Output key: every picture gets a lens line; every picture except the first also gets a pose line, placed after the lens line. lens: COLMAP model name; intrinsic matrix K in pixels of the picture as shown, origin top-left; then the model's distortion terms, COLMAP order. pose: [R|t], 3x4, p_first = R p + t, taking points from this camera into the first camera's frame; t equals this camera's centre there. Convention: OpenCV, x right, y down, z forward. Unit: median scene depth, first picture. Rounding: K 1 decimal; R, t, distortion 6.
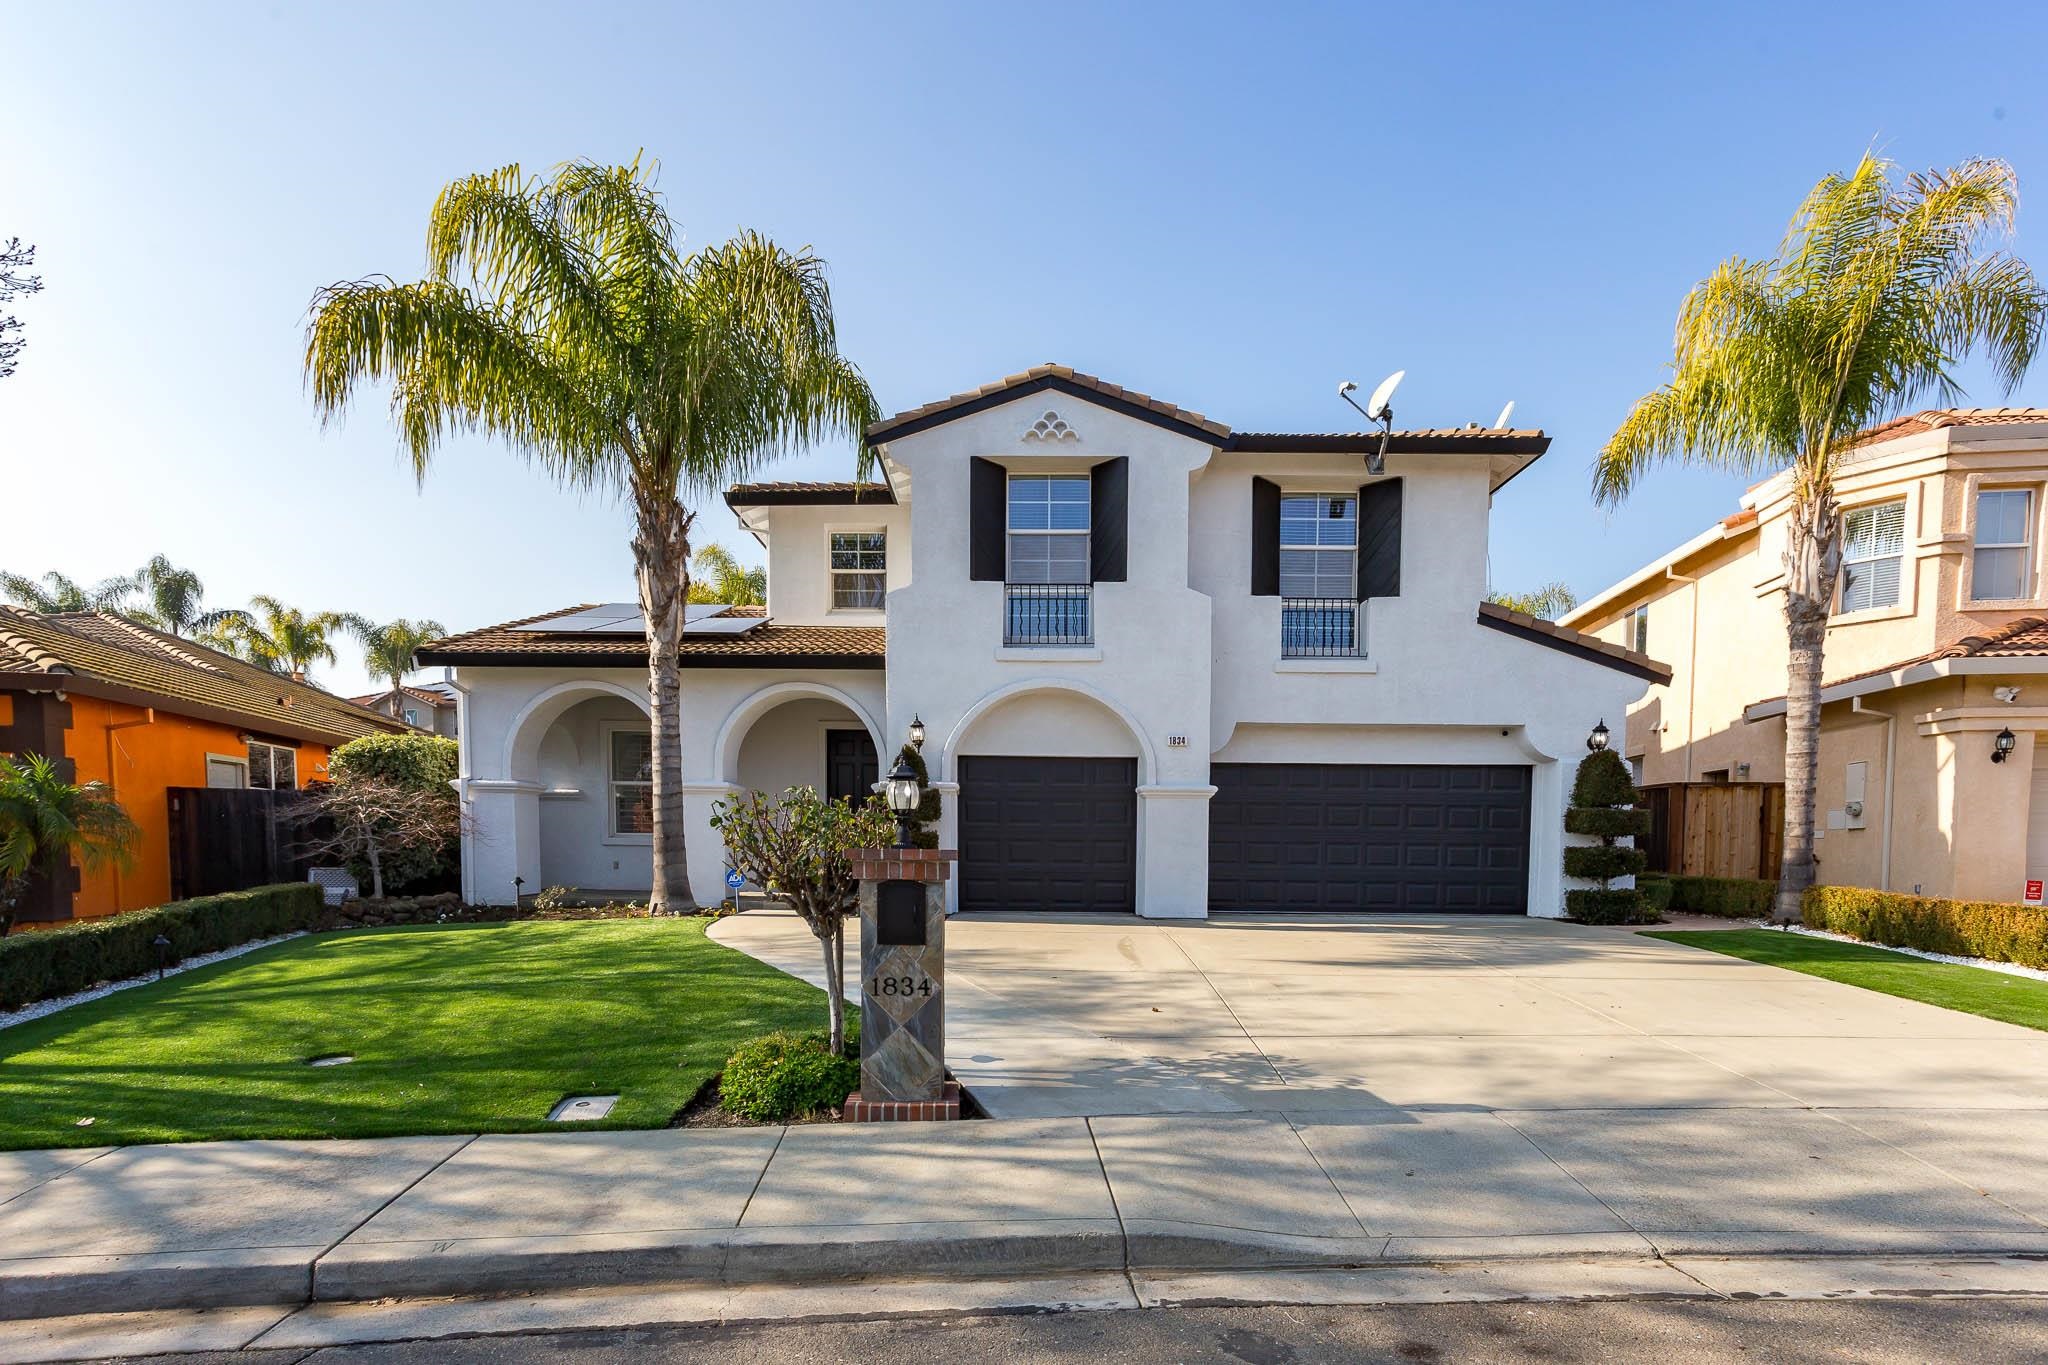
lens RADIAL K [[1025.6, 0, 1020.4], [0, 1025.6, 868.9], [0, 0, 1]] dist [-0.004843, 0.000420]
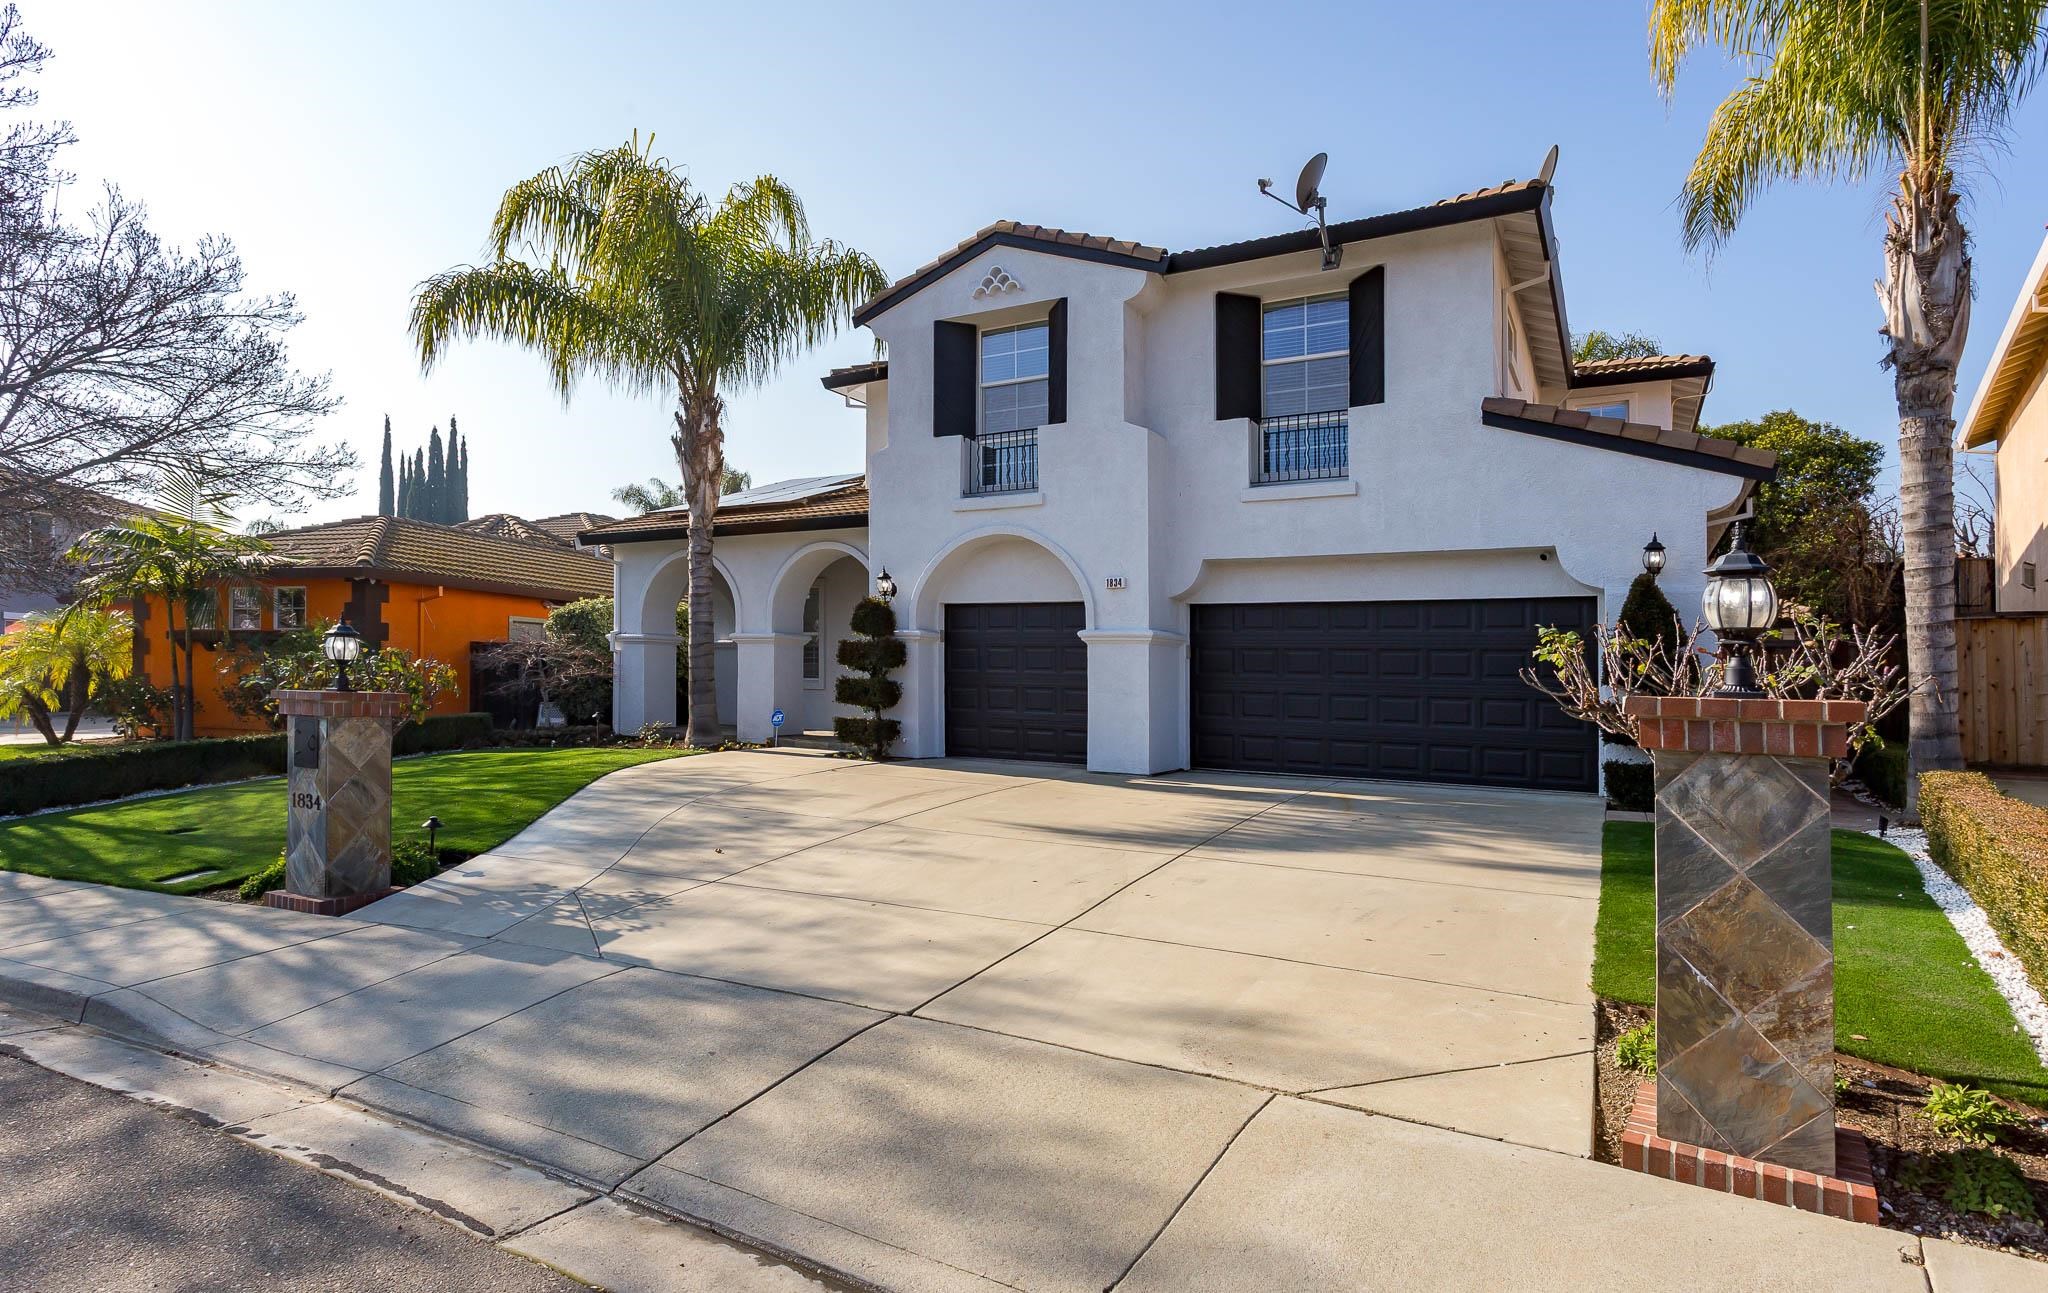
lens RADIAL K [[1051.5, 0, 1023.0], [0, 1051.5, 644.3], [0, 0, 1]] dist [0.002059, -0.002166]
pose [[0.883793, -0.008553, -0.467801, 0.528220], [-0.023964, 0.997693, -0.063515, -0.005985], [0.467265, 0.067345, 0.881549, 0.114904]]
